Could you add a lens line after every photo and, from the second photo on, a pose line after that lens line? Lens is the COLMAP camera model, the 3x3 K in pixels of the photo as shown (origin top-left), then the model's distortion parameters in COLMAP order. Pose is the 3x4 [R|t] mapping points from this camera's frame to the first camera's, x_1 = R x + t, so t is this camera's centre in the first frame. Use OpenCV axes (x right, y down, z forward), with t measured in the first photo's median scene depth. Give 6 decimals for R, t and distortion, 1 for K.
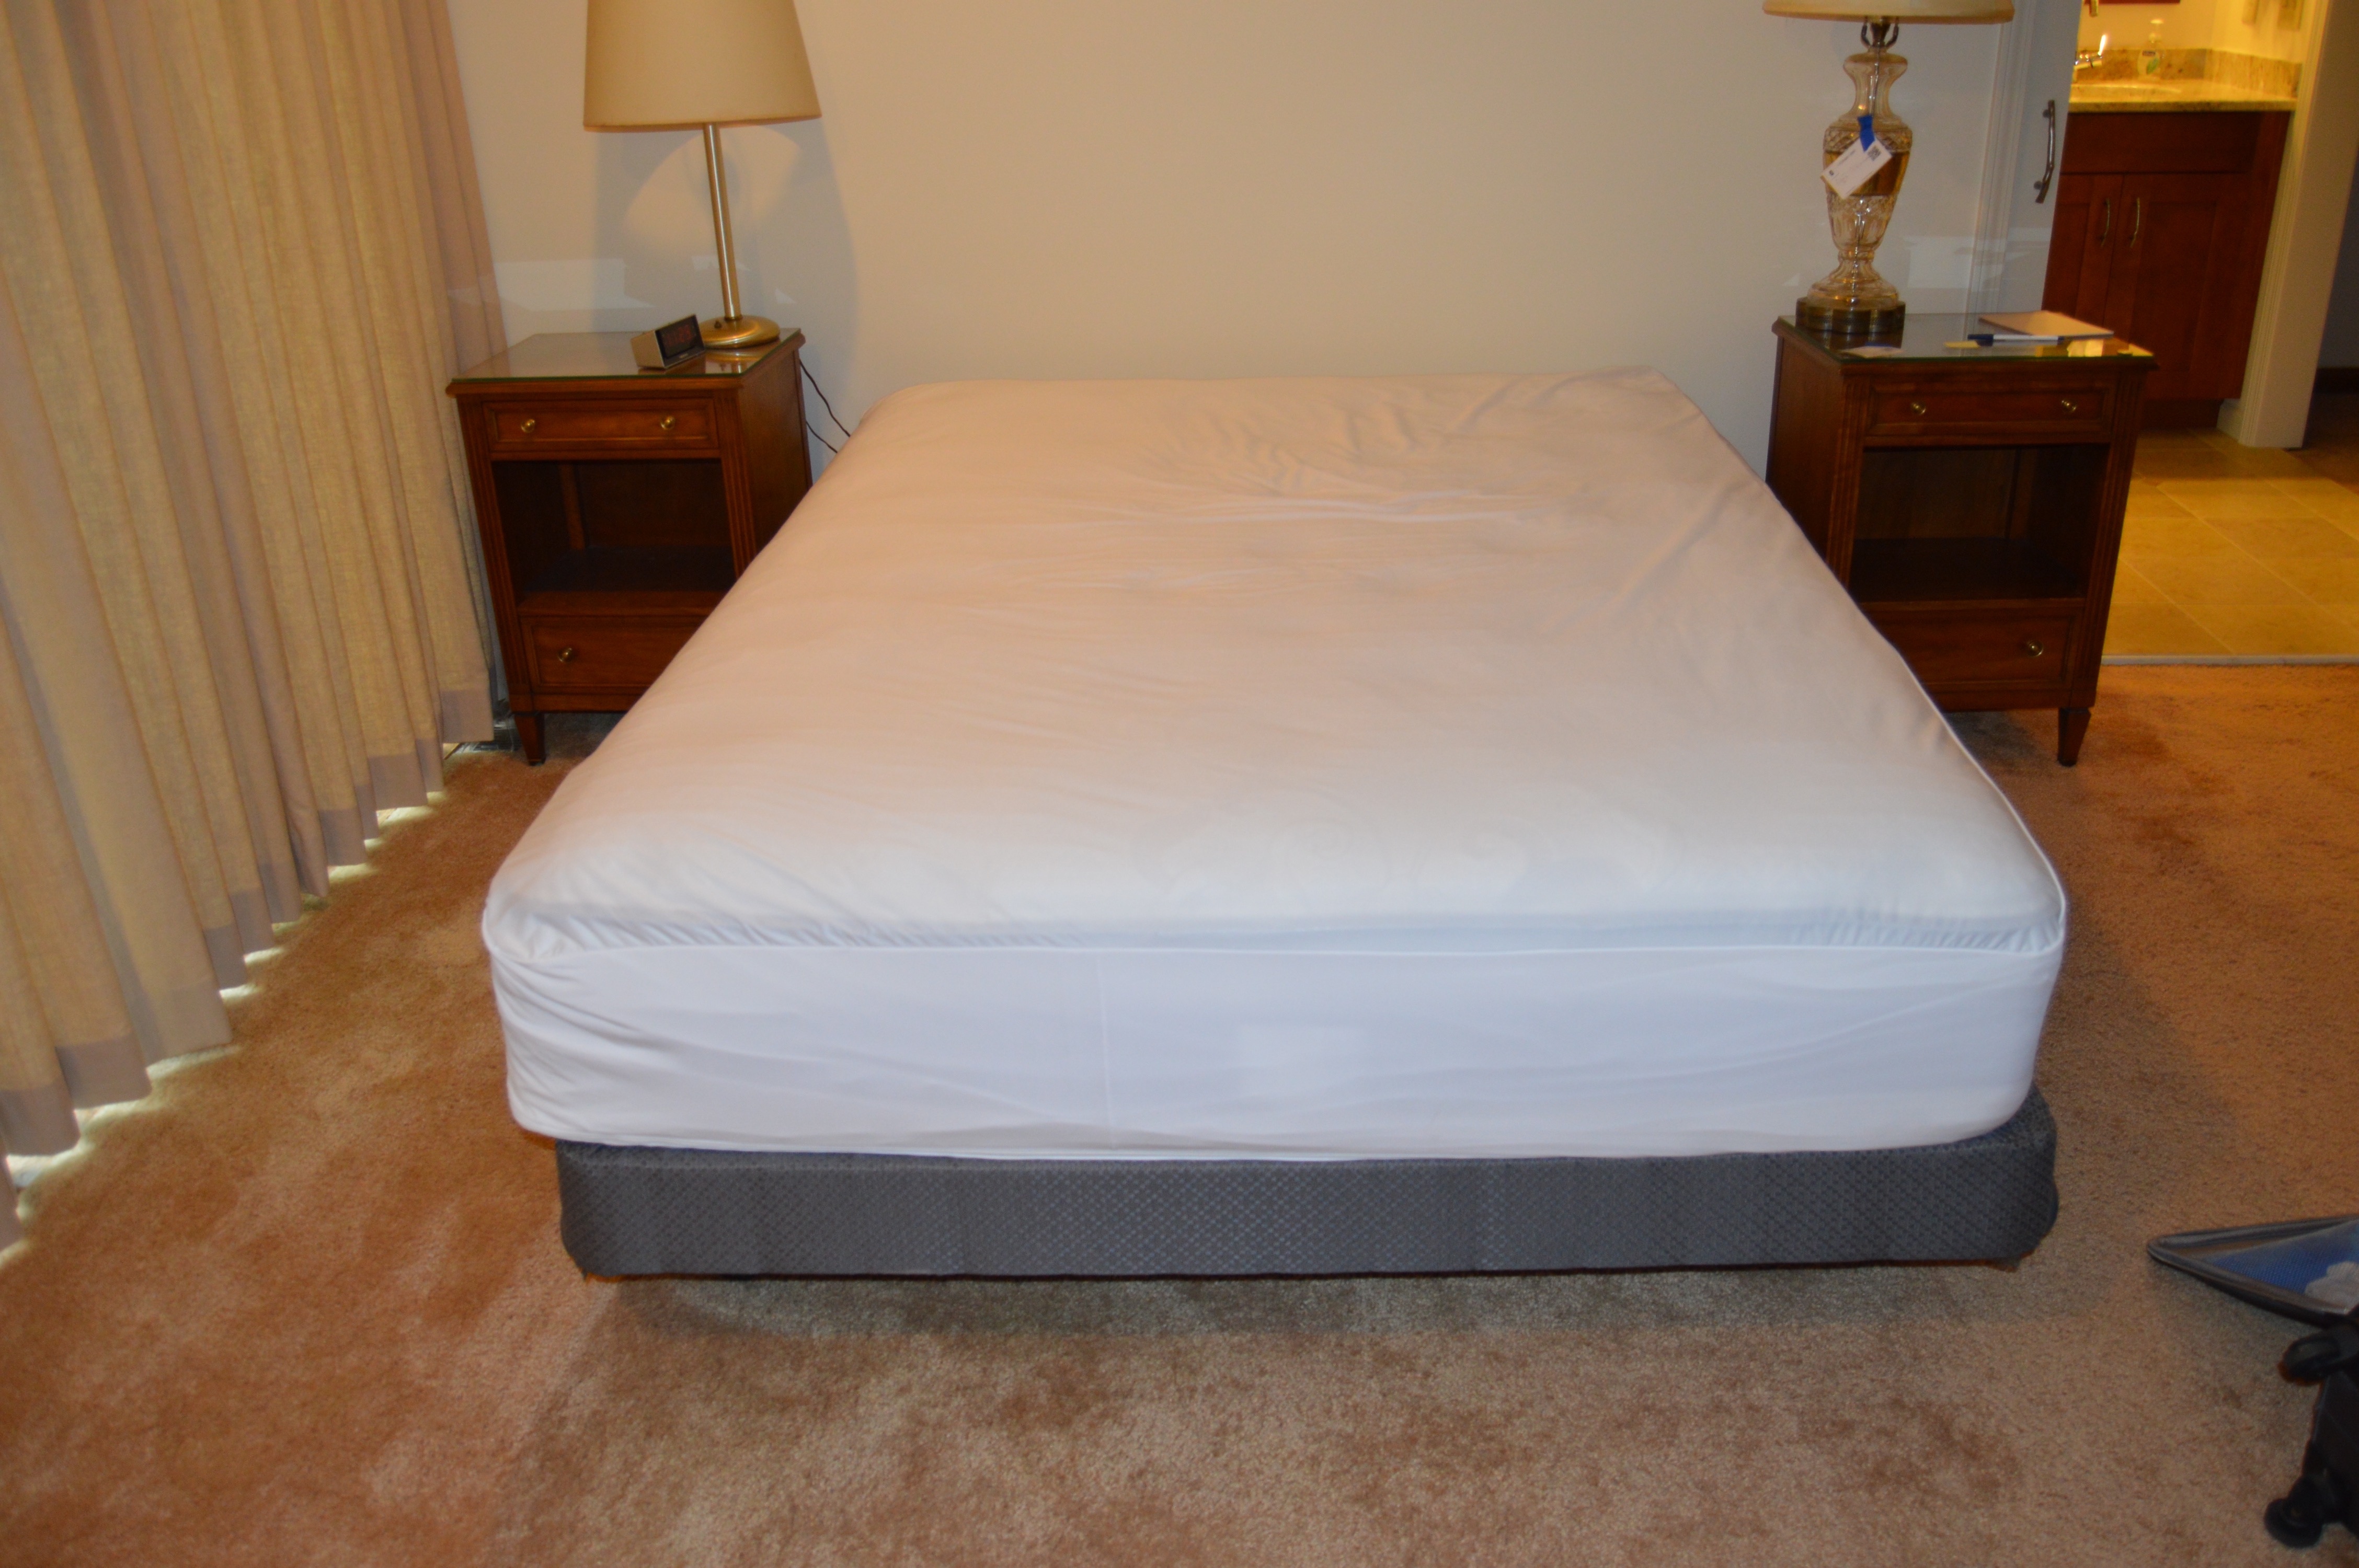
lens RADIAL K [[1856.6, 0, 1172.7], [0, 1856.6, 807.8], [0, 0, 1]] dist [-0.071149, 0.007695]
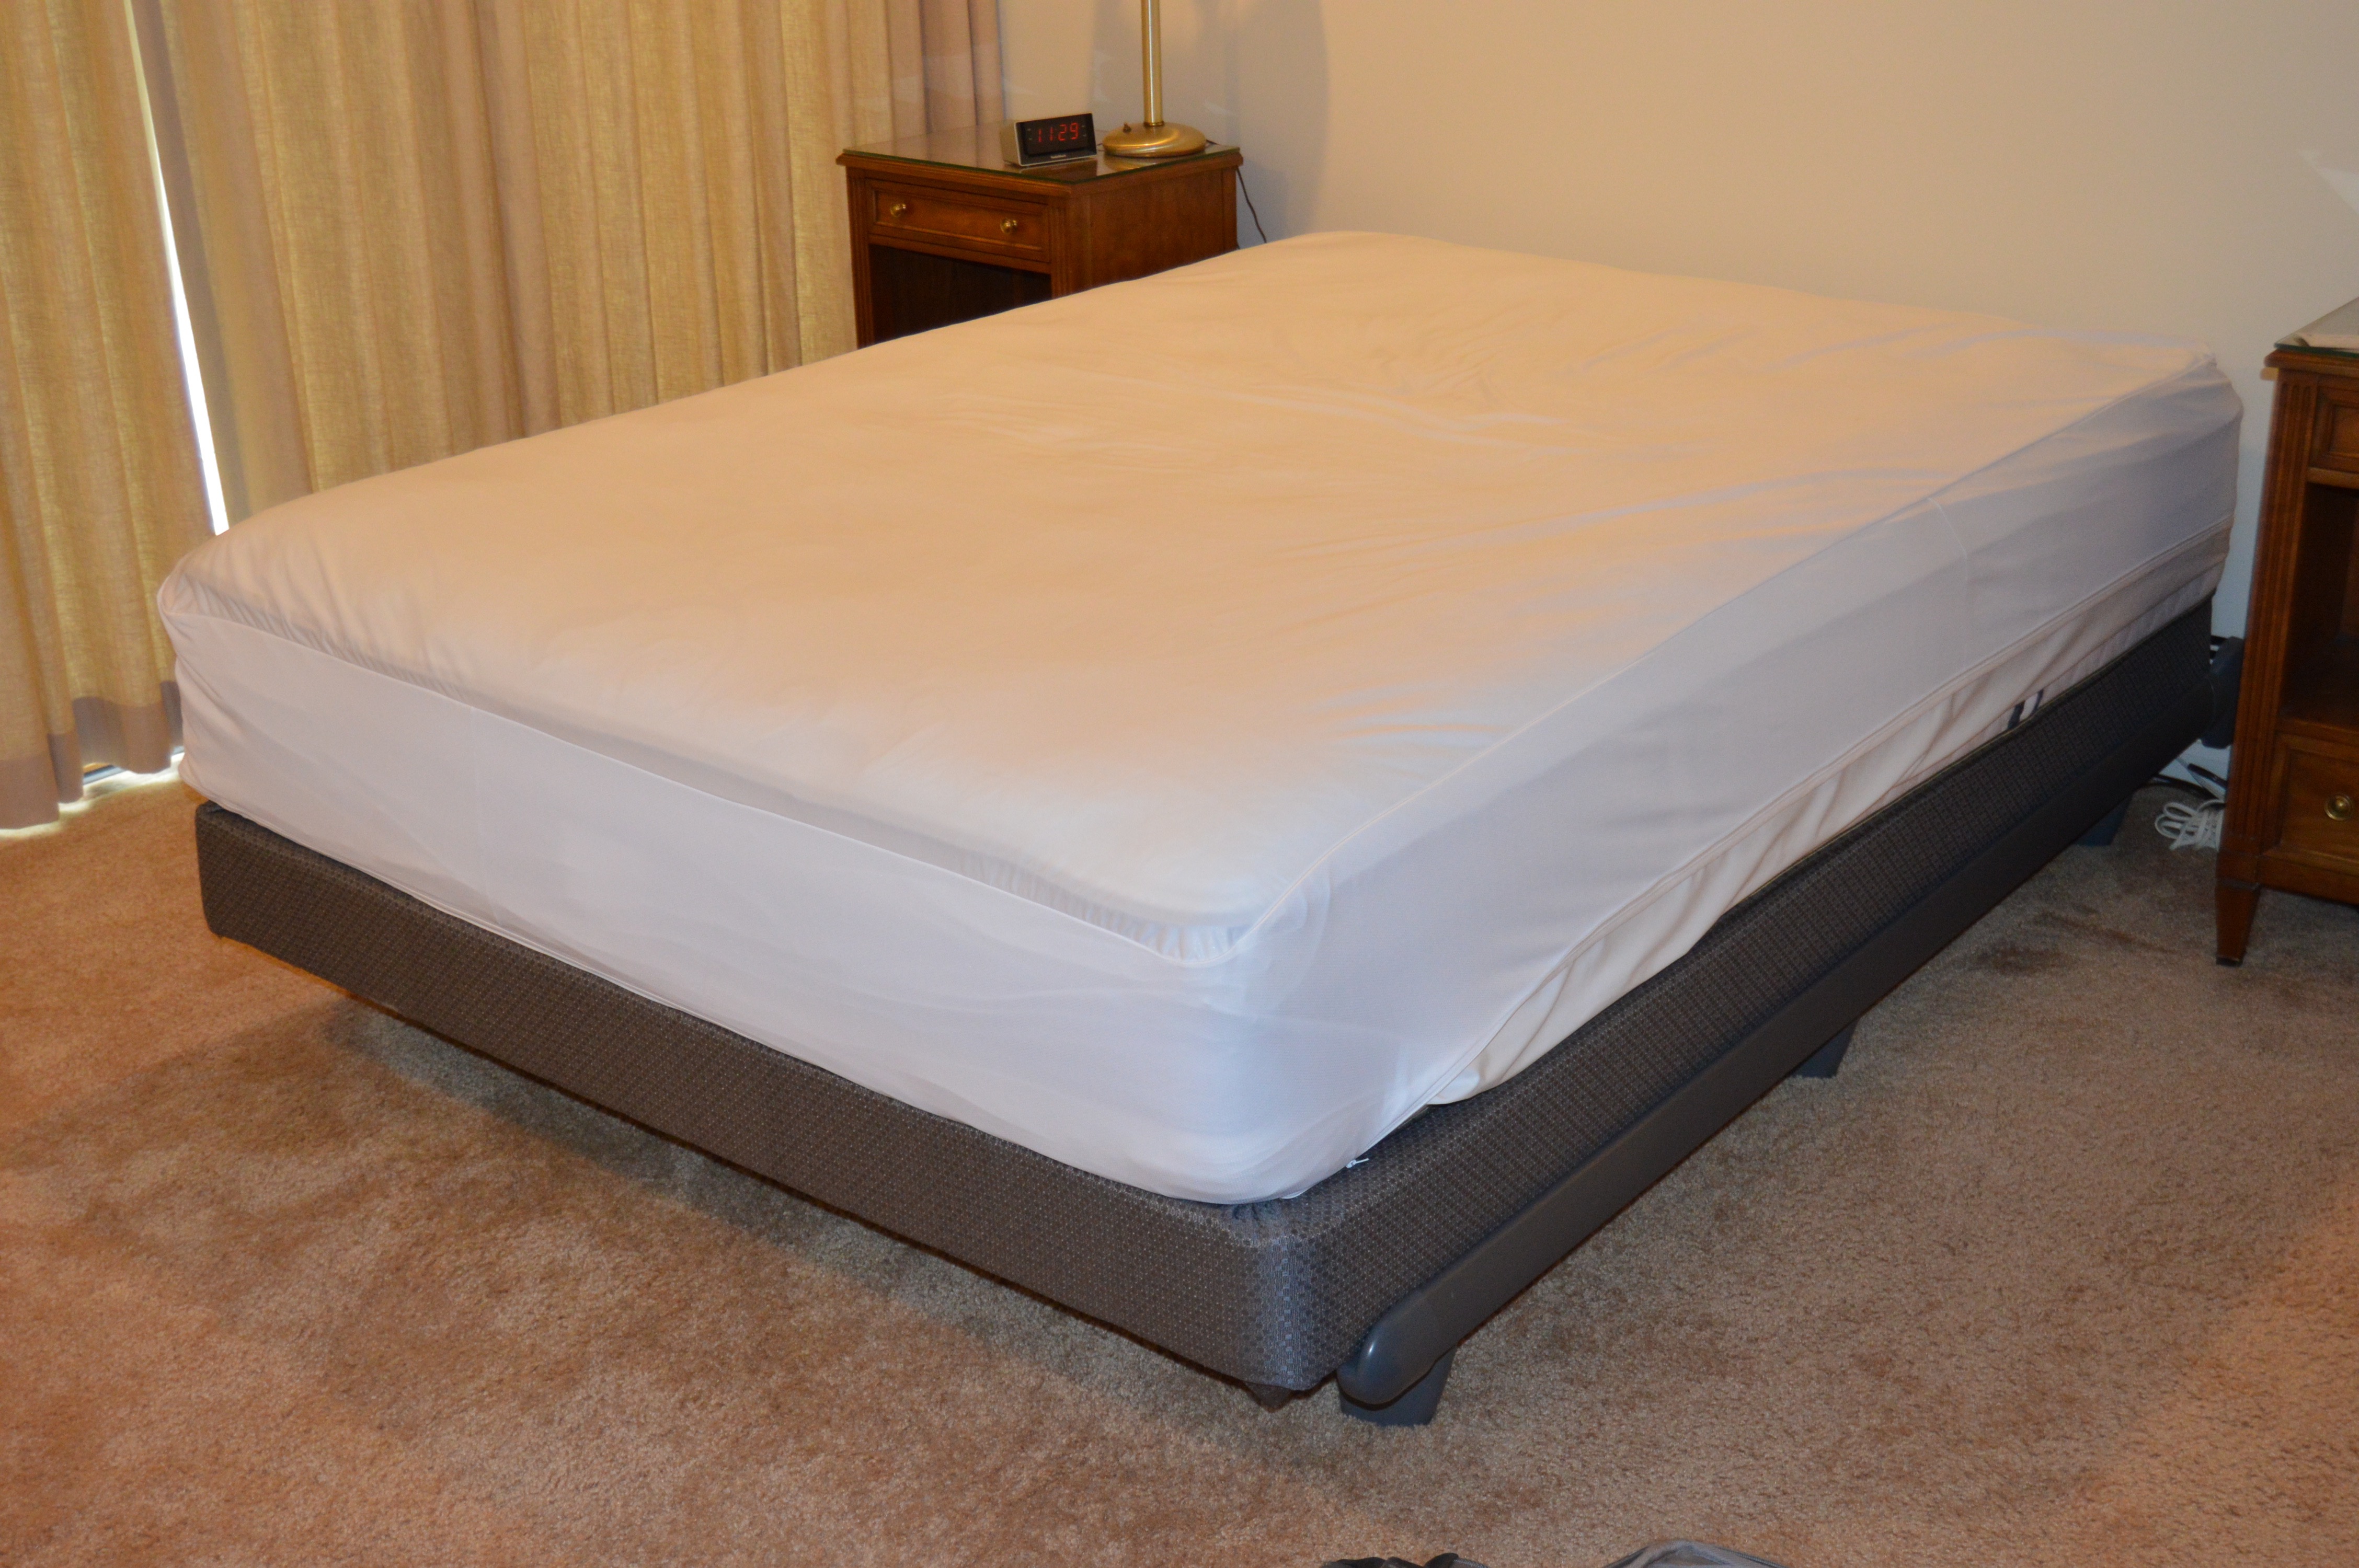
lens RADIAL K [[2698.7, 0, 1183.5], [0, 2698.7, 769.3], [0, 0, 1]] dist [-0.027300, 0.000000]
pose [[0.799851, 0.237582, -0.551175, 0.579116], [-0.262269, 0.964357, 0.035084, -0.024151], [0.539865, 0.116494, 0.833652, -0.010099]]
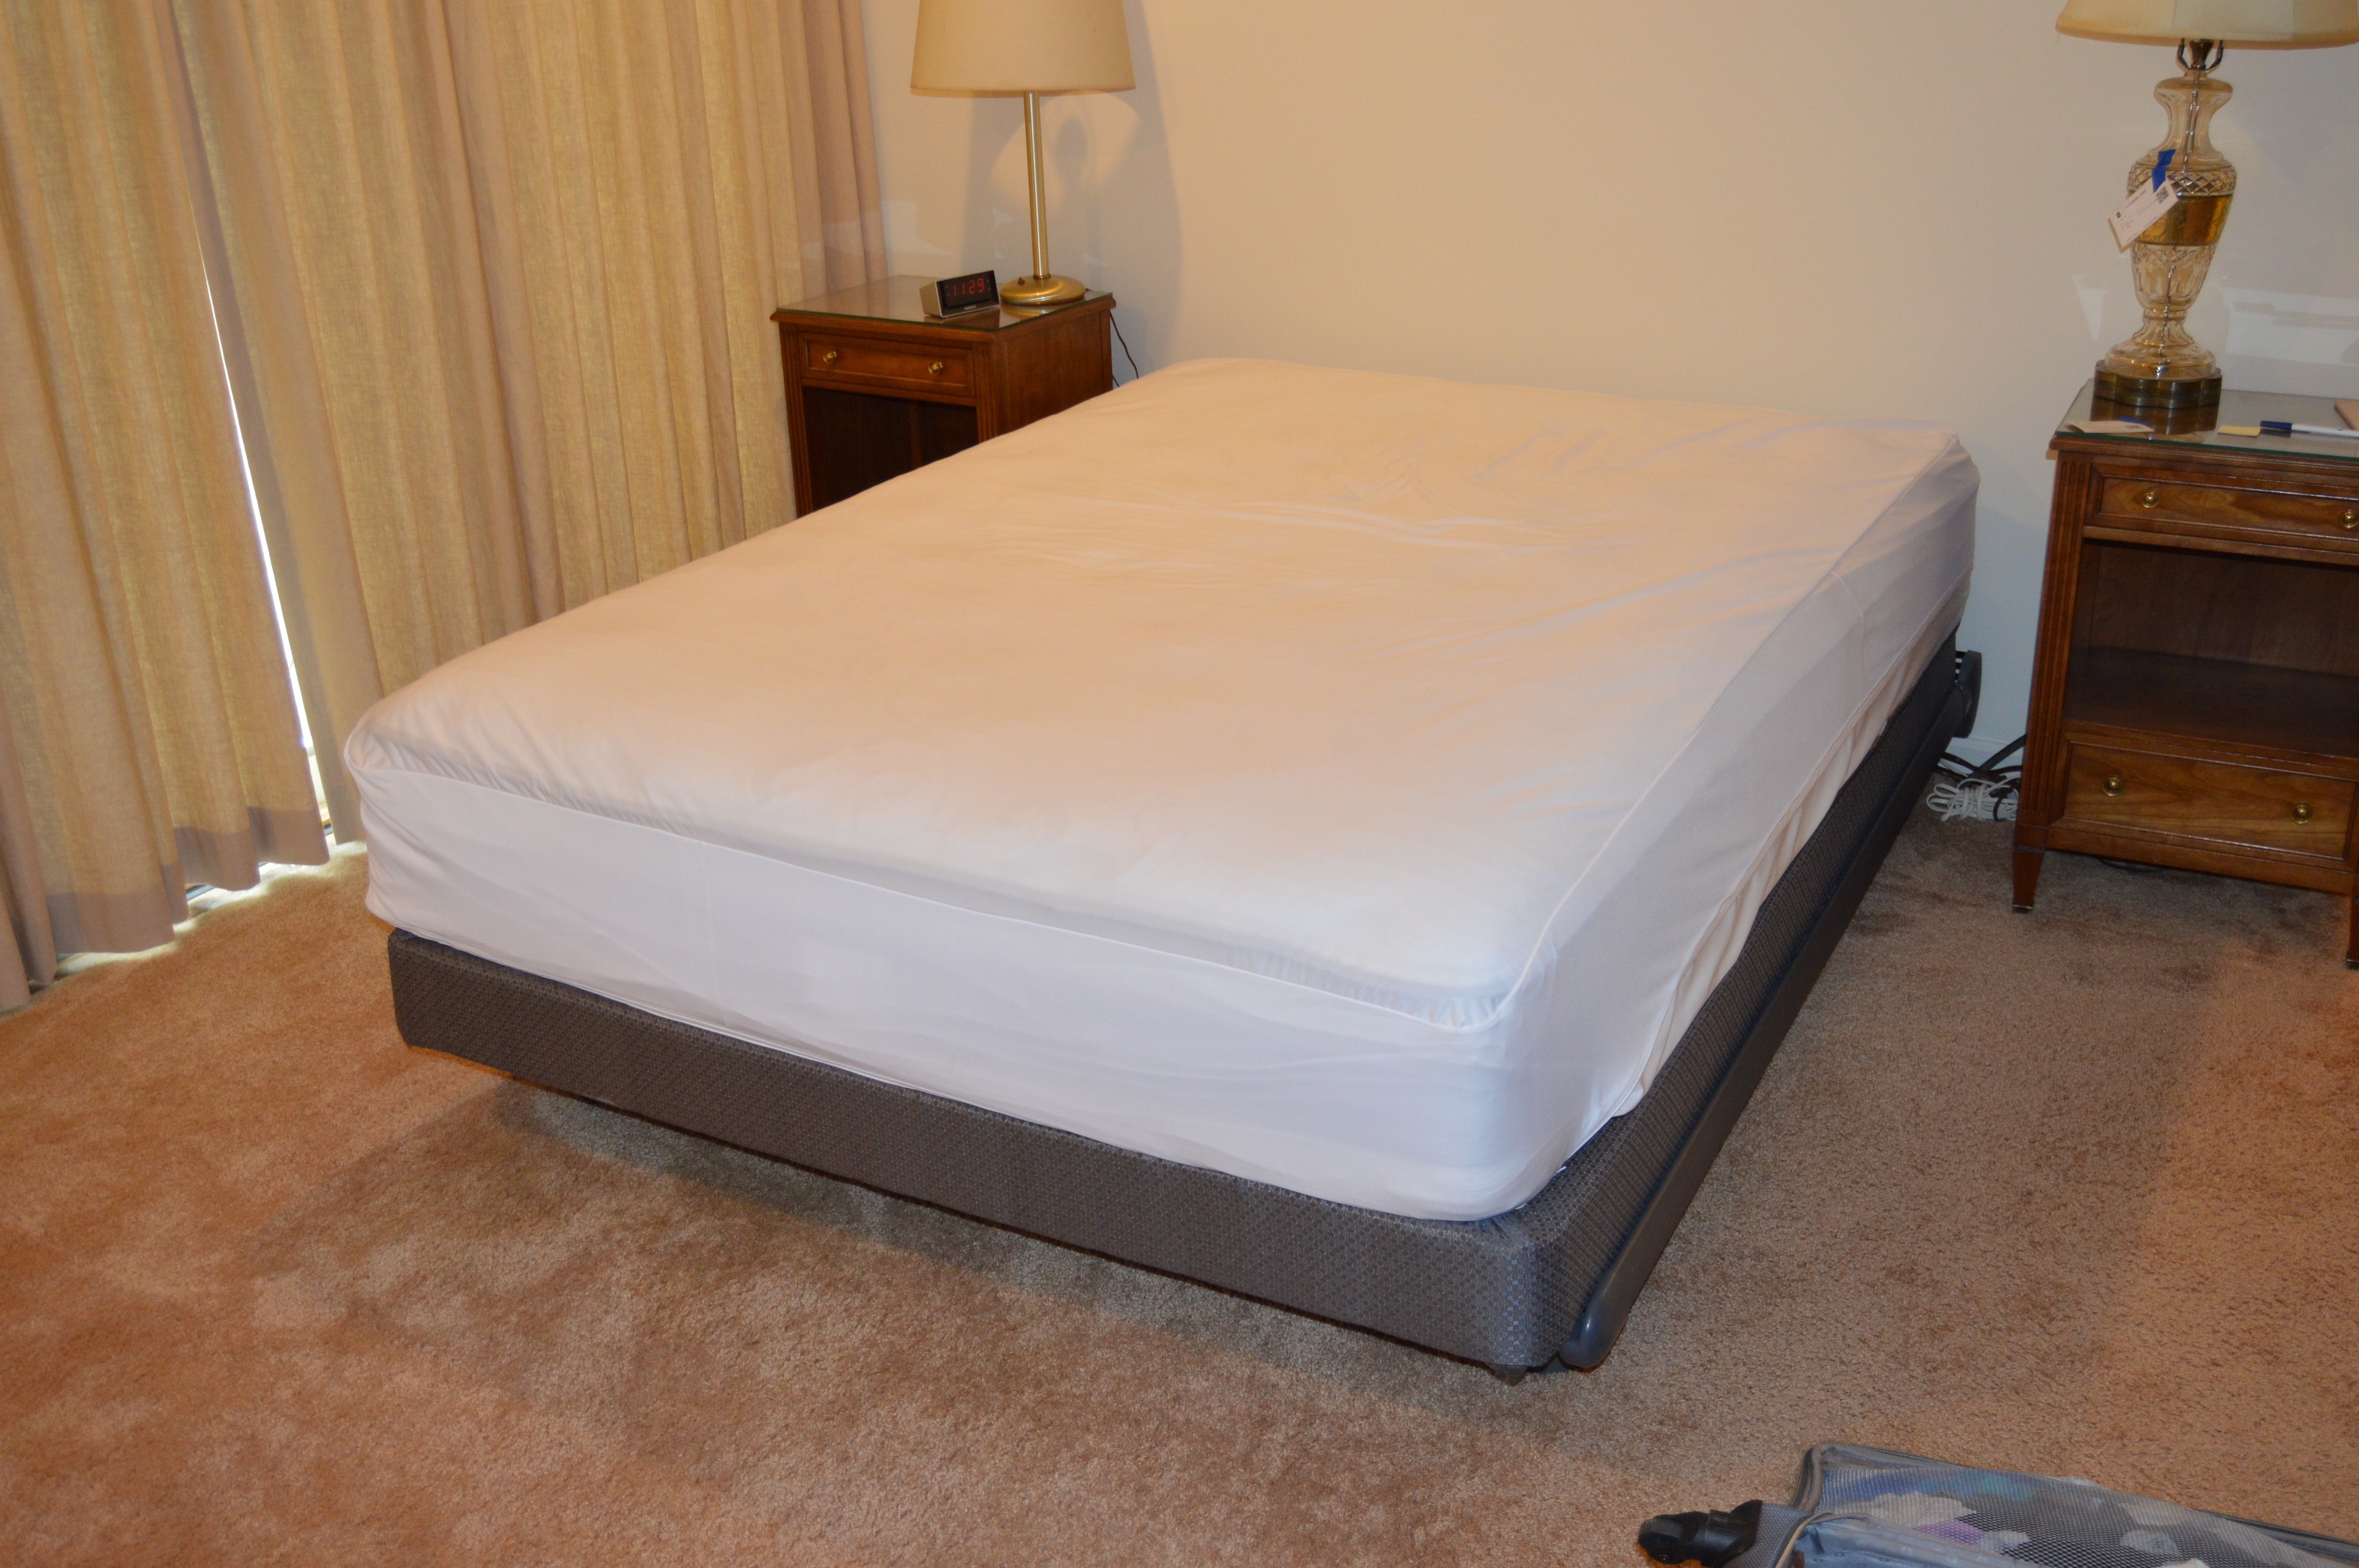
lens RADIAL K [[2155.5, 0, 1186.7], [0, 2155.5, 771.3], [0, 0, 1]] dist [-0.043089, 0.000000]
pose [[0.894370, 0.177754, -0.410494, 0.410167], [-0.190954, 0.981558, 0.008995, -0.019857], [0.404523, 0.070340, 0.911819, -0.057772]]
